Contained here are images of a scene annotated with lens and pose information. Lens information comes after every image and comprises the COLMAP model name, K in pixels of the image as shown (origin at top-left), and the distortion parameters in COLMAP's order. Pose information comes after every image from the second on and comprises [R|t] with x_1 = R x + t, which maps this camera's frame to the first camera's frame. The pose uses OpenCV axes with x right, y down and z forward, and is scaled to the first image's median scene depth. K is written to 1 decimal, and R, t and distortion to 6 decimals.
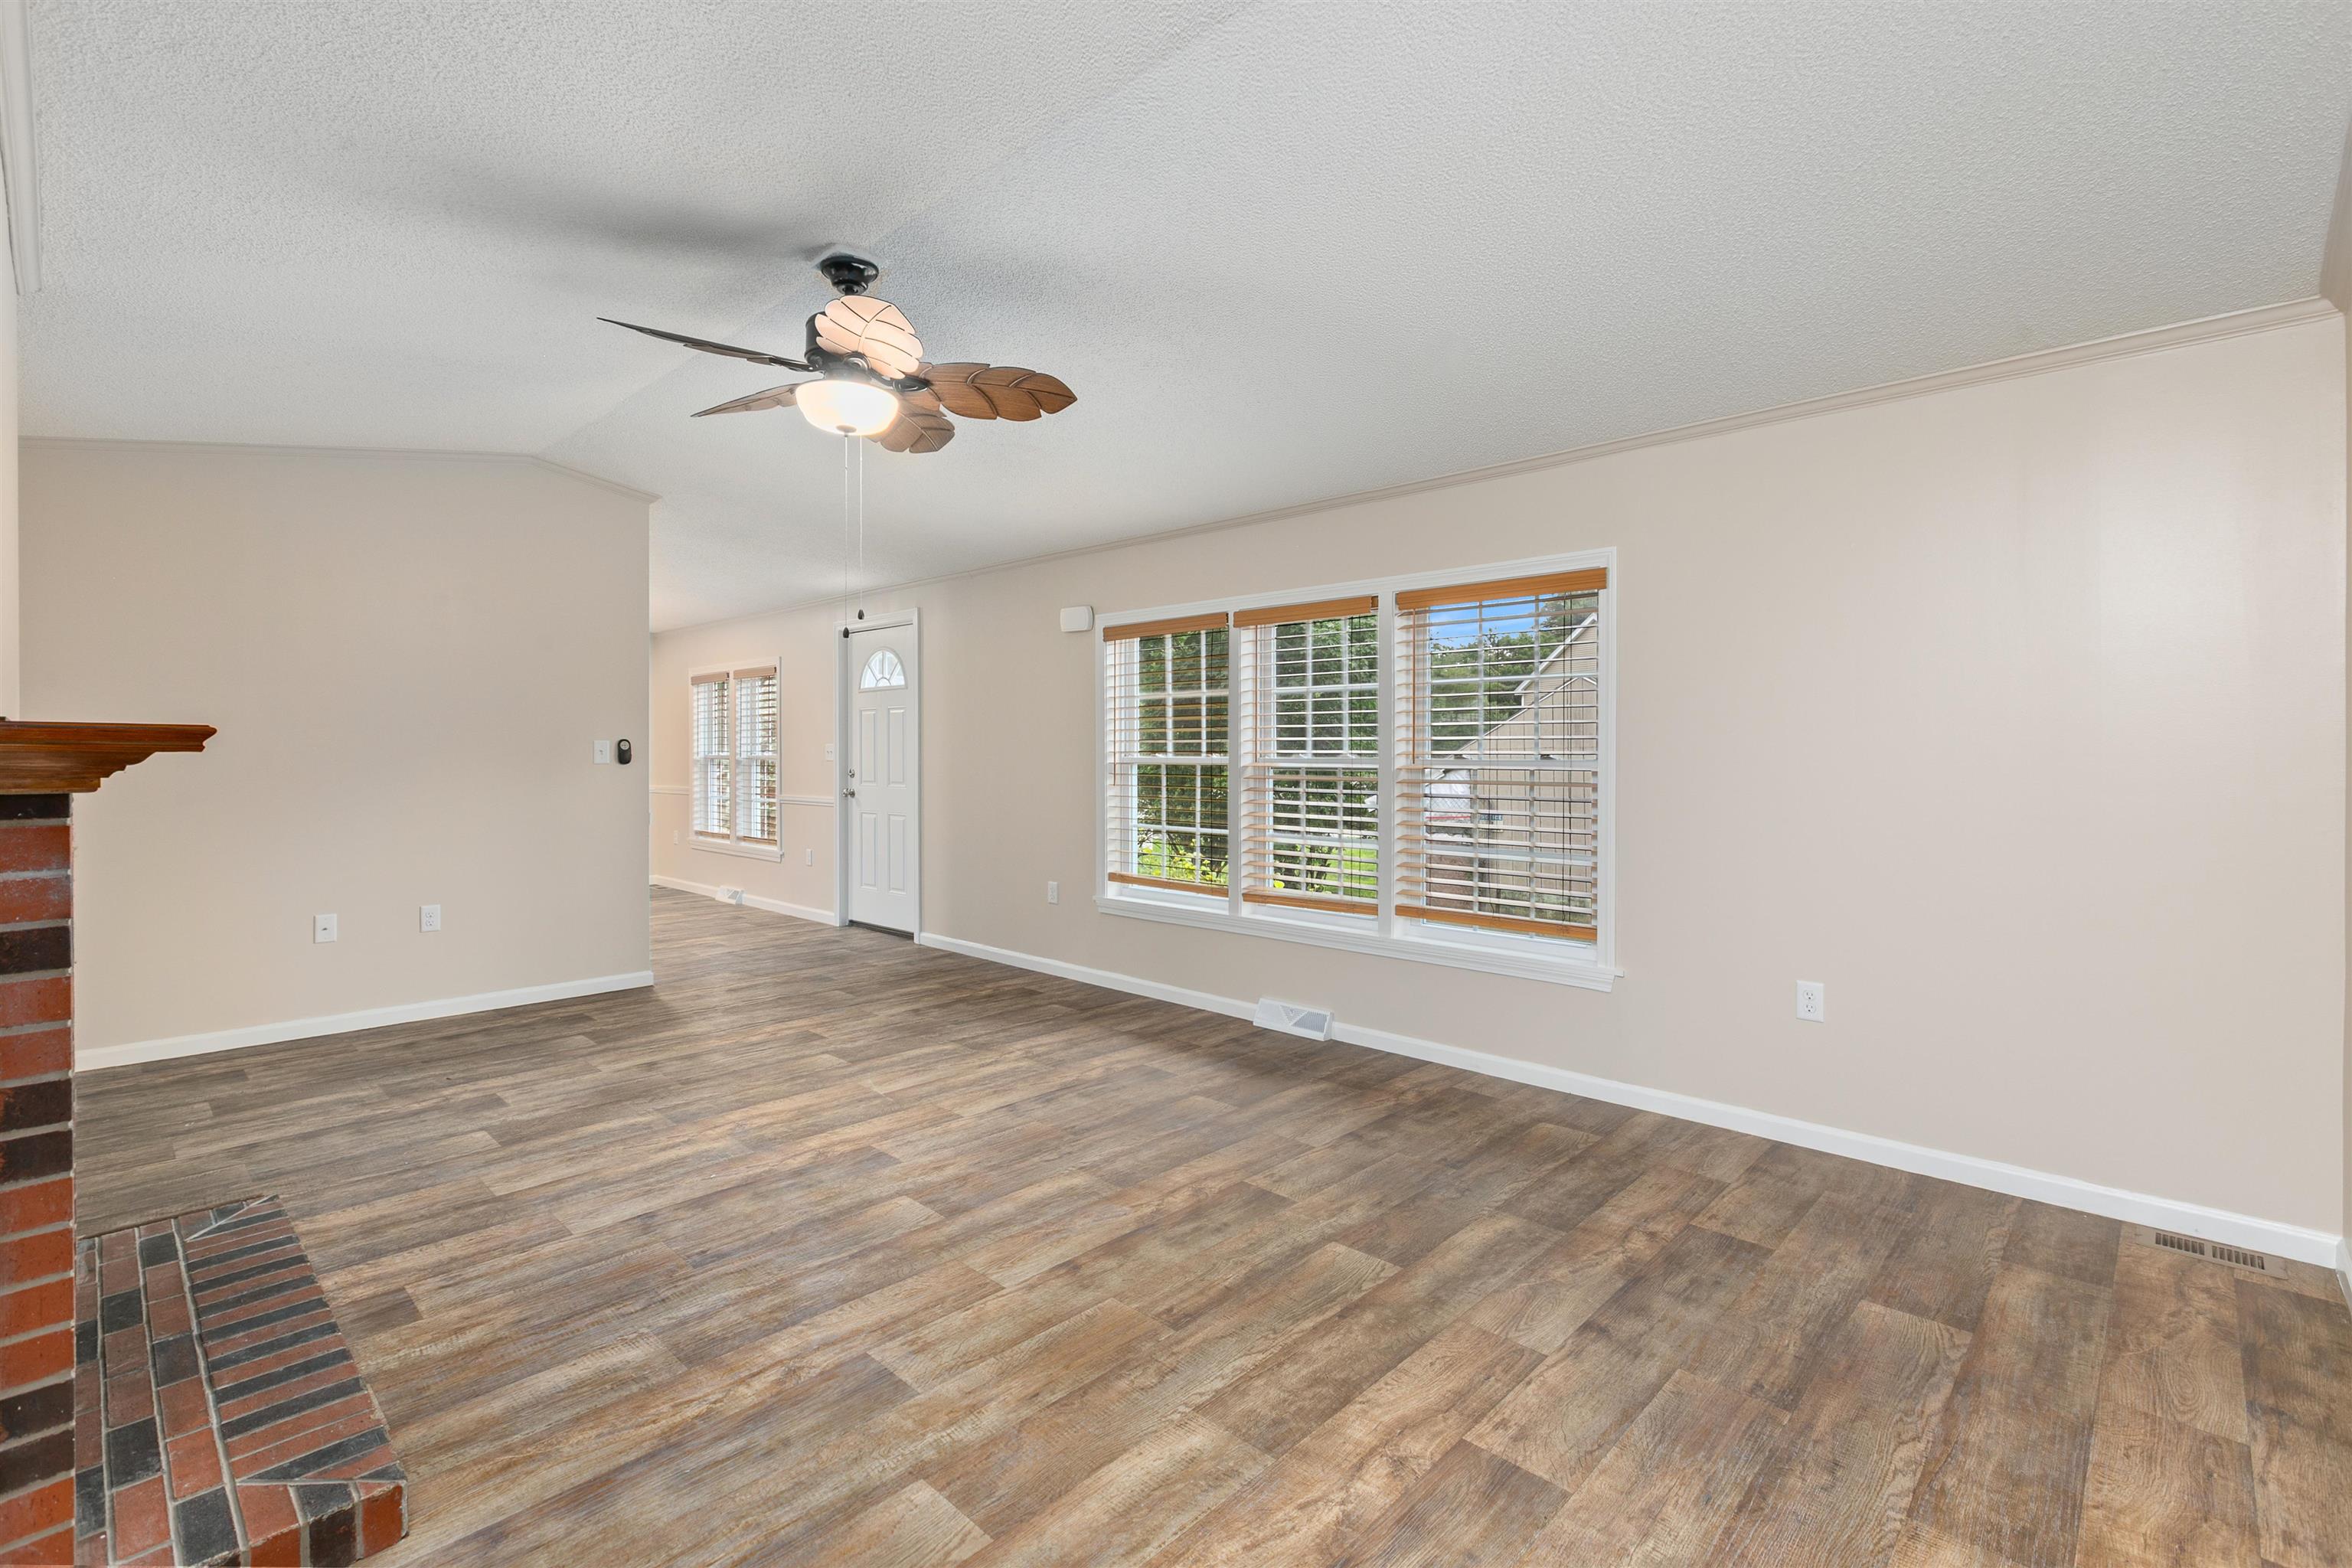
lens RADIAL K [[1056.2, 0, 1156.3], [0, 1056.2, 760.7], [0, 0, 1]] dist [0.000493, -0.000367]
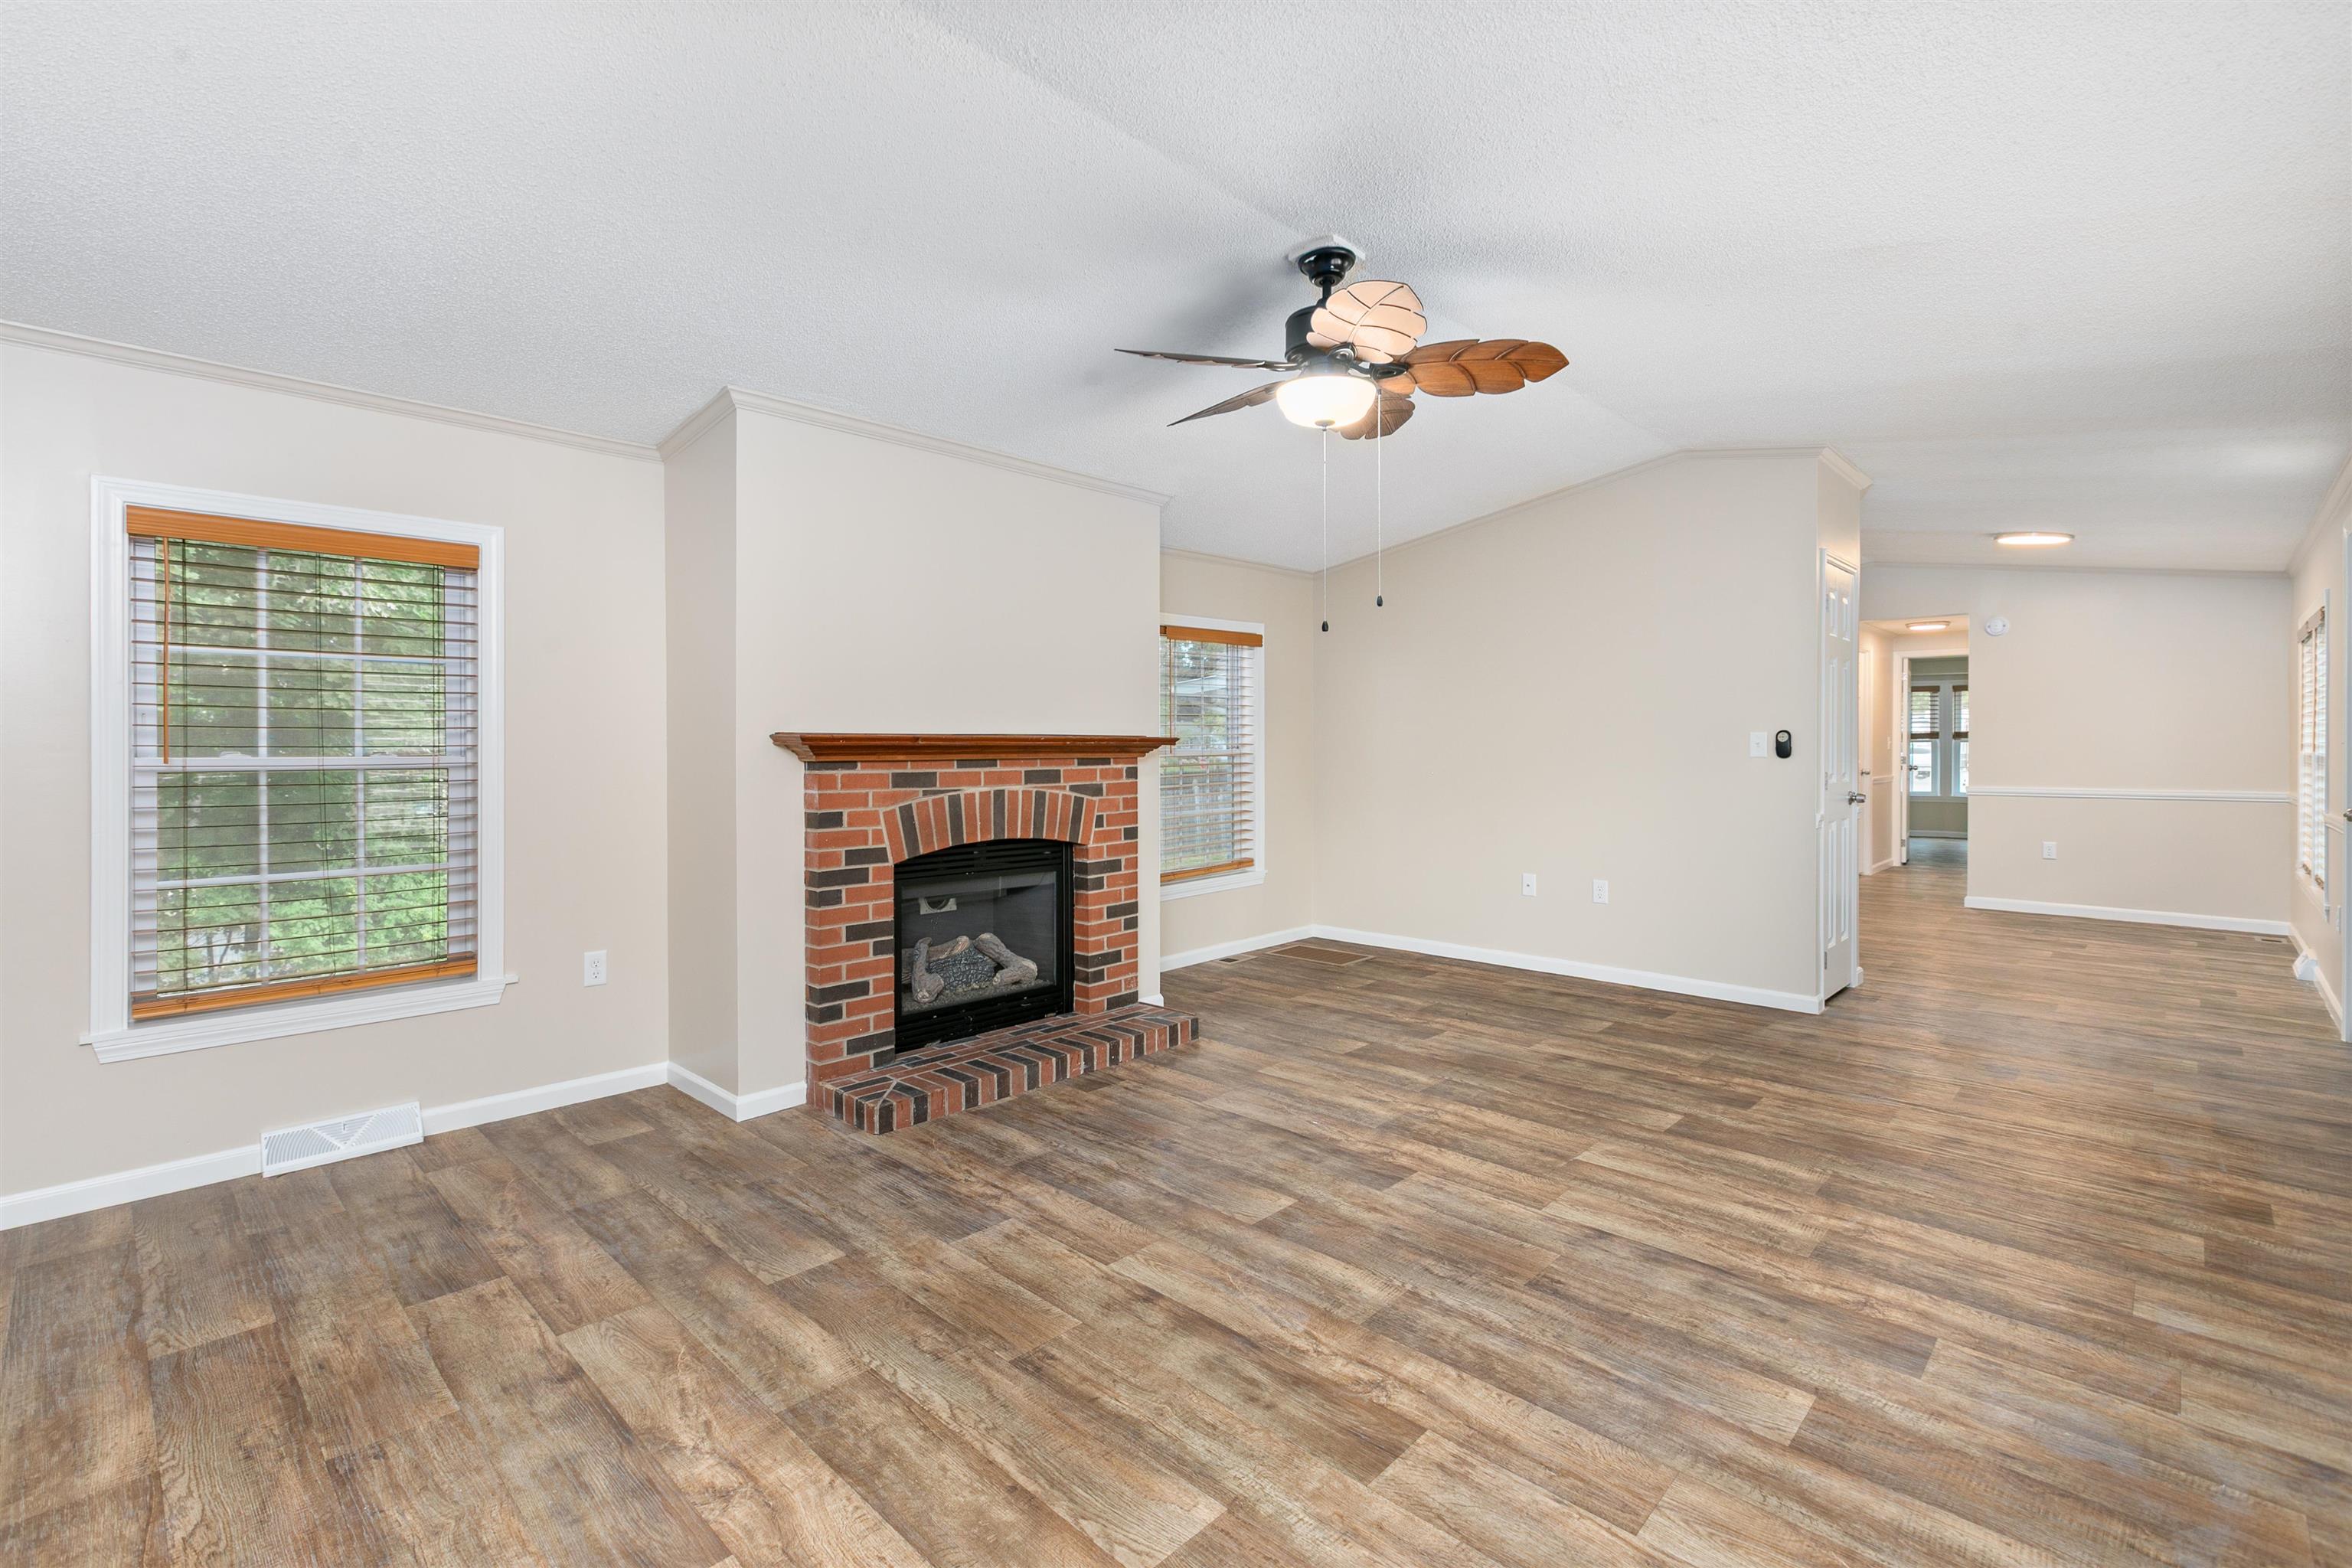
lens RADIAL K [[1056.2, 0, 1156.3], [0, 1056.2, 760.7], [0, 0, 1]] dist [0.000493, -0.000367]
pose [[-0.008224, 0.014697, -0.999858, 0.779802], [-0.006425, 0.999871, 0.014750, -0.009219], [0.999946, 0.006545, -0.008129, 0.929326]]
